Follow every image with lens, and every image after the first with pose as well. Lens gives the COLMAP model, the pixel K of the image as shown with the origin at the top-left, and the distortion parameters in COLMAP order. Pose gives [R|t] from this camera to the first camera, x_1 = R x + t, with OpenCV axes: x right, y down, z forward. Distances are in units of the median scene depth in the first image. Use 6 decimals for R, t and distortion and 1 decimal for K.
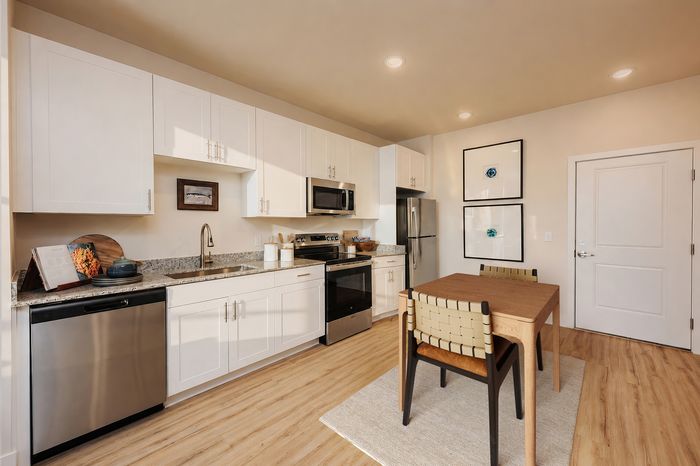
lens RADIAL K [[279.7, 0, 346.3], [0, 279.7, 226.0], [0, 0, 1]] dist [0.008626, -0.001286]
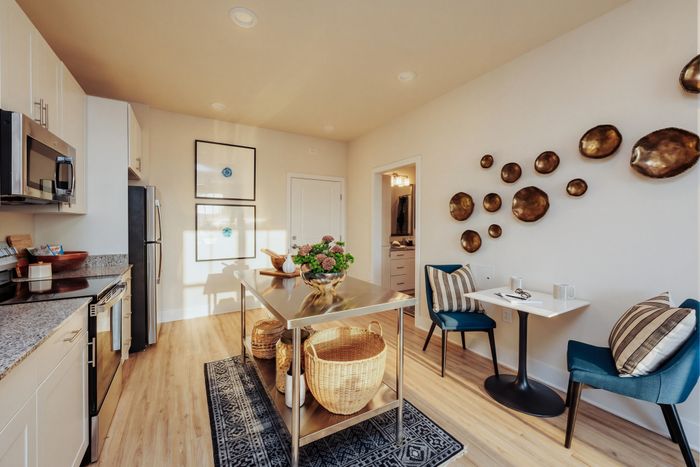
lens RADIAL K [[279.7, 0, 353.0], [0, 279.7, 221.0], [0, 0, 1]] dist [0.008626, -0.001286]
pose [[0.268838, 0.011352, 0.963118, -0.419835], [0.006815, 0.999883, -0.013687, 0.001566], [-0.963161, 0.010243, 0.268730, 0.395221]]
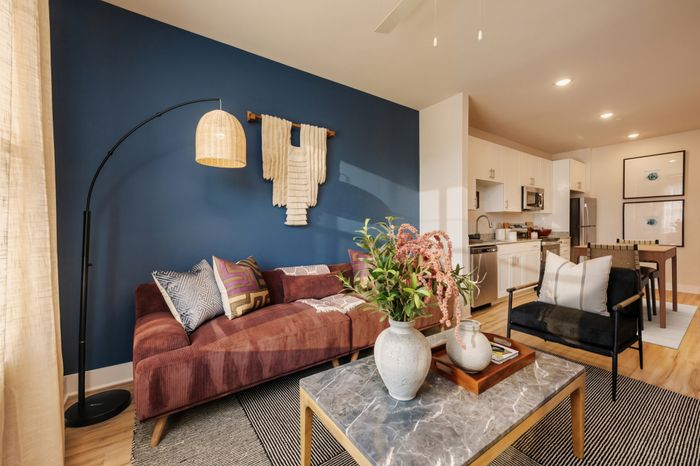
lens RADIAL K [[279.7, 0, 348.1], [0, 279.7, 231.6], [0, 0, 1]] dist [0.008626, -0.001286]
pose [[0.980363, -0.003548, -0.197169, -0.805969], [0.005919, 0.999917, 0.011435, 0.057716], [0.197112, -0.012377, 0.980303, -0.747902]]
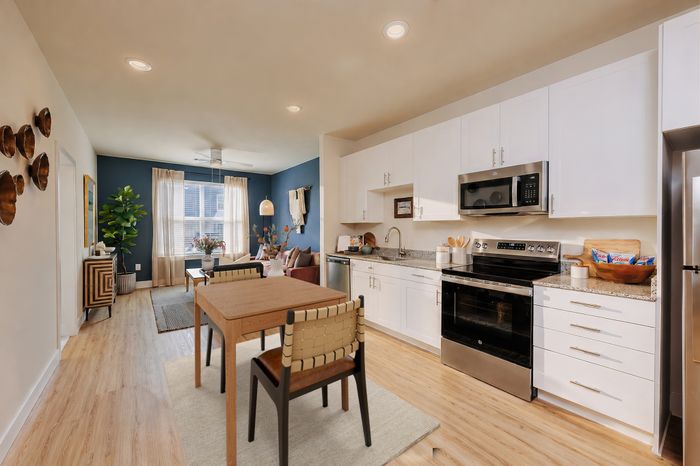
lens RADIAL K [[279.7, 0, 347.7], [0, 279.7, 231.6], [0, 0, 1]] dist [0.008626, -0.001286]
pose [[-0.160855, 0.014900, -0.986866, 0.827021], [-0.008328, 0.999830, 0.016453, -0.005087], [0.986943, 0.010865, -0.160704, 0.807076]]
